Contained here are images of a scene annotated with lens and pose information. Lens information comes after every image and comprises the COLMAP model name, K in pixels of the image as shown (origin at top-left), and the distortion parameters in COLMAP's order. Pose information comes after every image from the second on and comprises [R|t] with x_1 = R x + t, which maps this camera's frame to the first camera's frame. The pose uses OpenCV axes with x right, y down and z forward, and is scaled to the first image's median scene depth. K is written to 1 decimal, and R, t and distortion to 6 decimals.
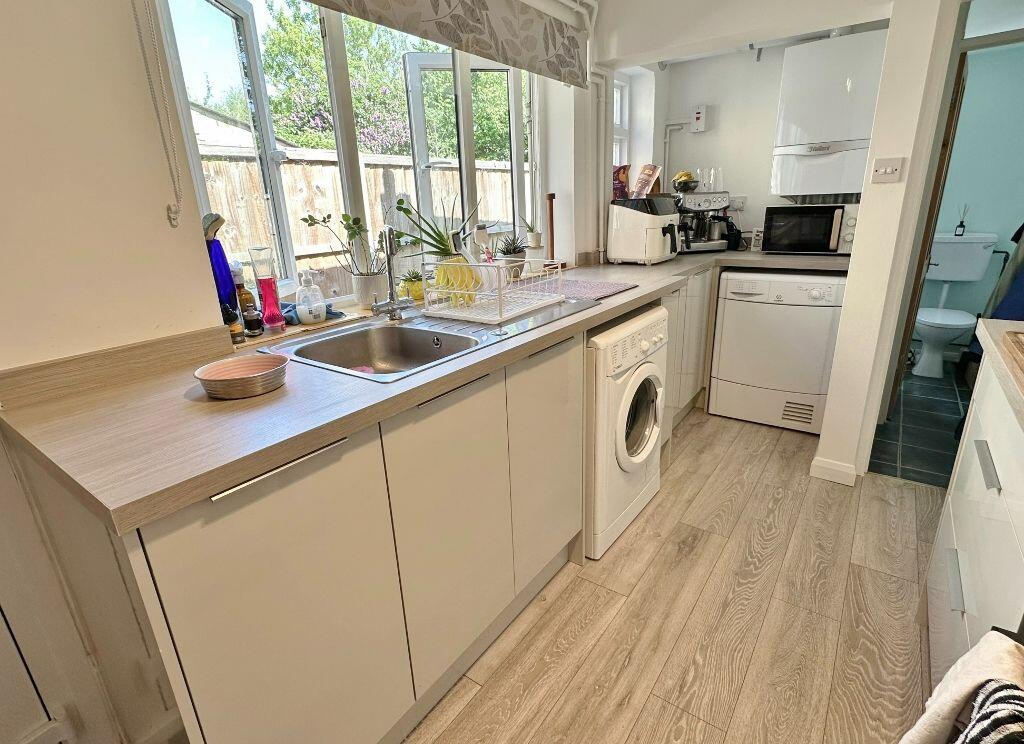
lens RADIAL K [[518.3, 0, 510.8], [0, 518.3, 372.7], [0, 0, 1]] dist [0.000893, -0.000203]
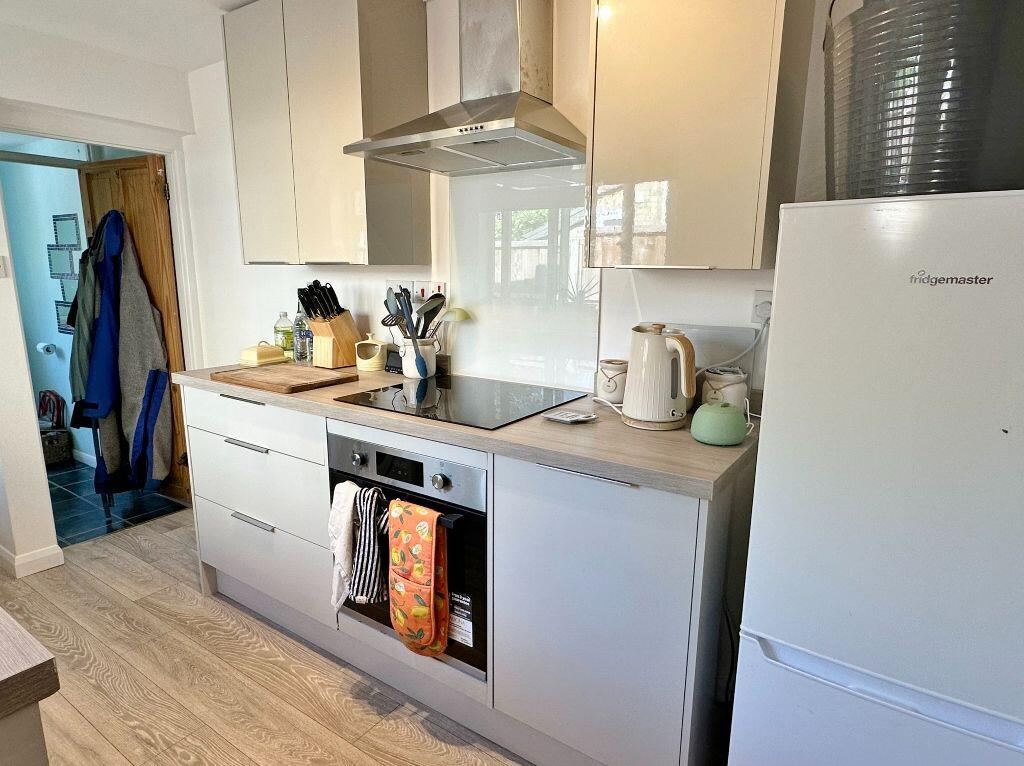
lens RADIAL K [[586.3, 0, 511.3], [0, 586.3, 388.3], [0, 0, 1]] dist [-0.004037, -0.000277]
pose [[-0.033982, -0.160162, 0.986506, -0.716009], [0.302914, 0.938995, 0.162883, -0.040699], [-0.952412, 0.304361, 0.016606, 0.052997]]
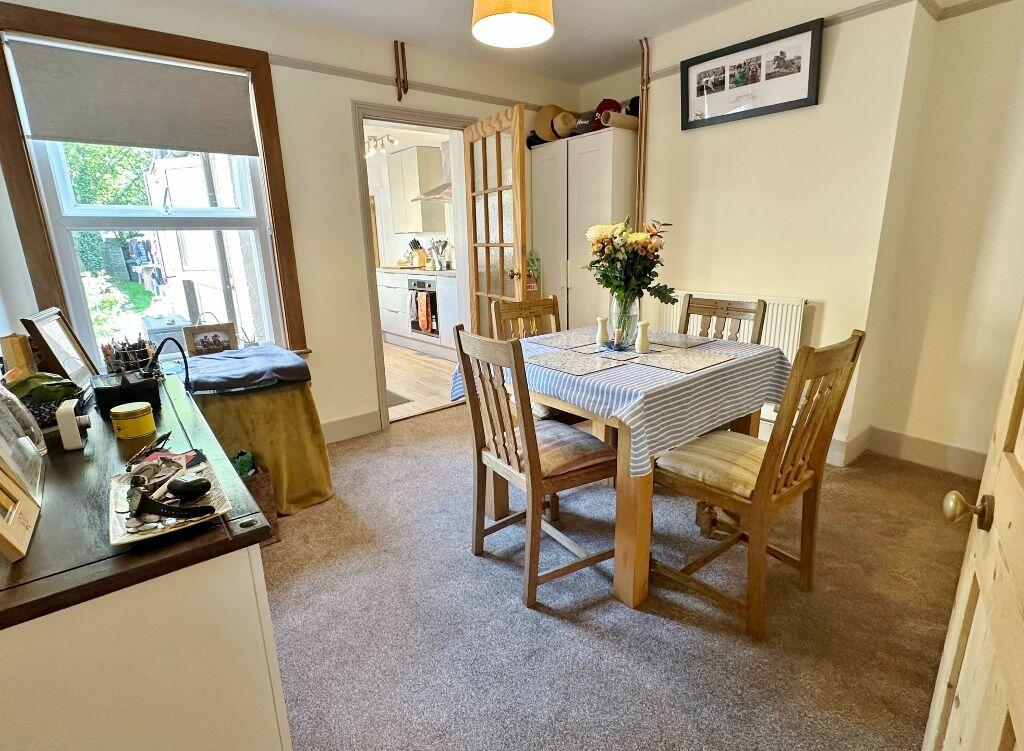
lens RADIAL K [[502.8, 0, 510.0], [0, 502.8, 372.1], [0, 0, 1]] dist [-0.001207, -0.000017]
pose [[0.265505, -0.207562, 0.941502, -3.001539], [0.314170, 0.941873, 0.119048, 0.570428], [-0.911485, 0.264184, 0.315281, -1.228765]]
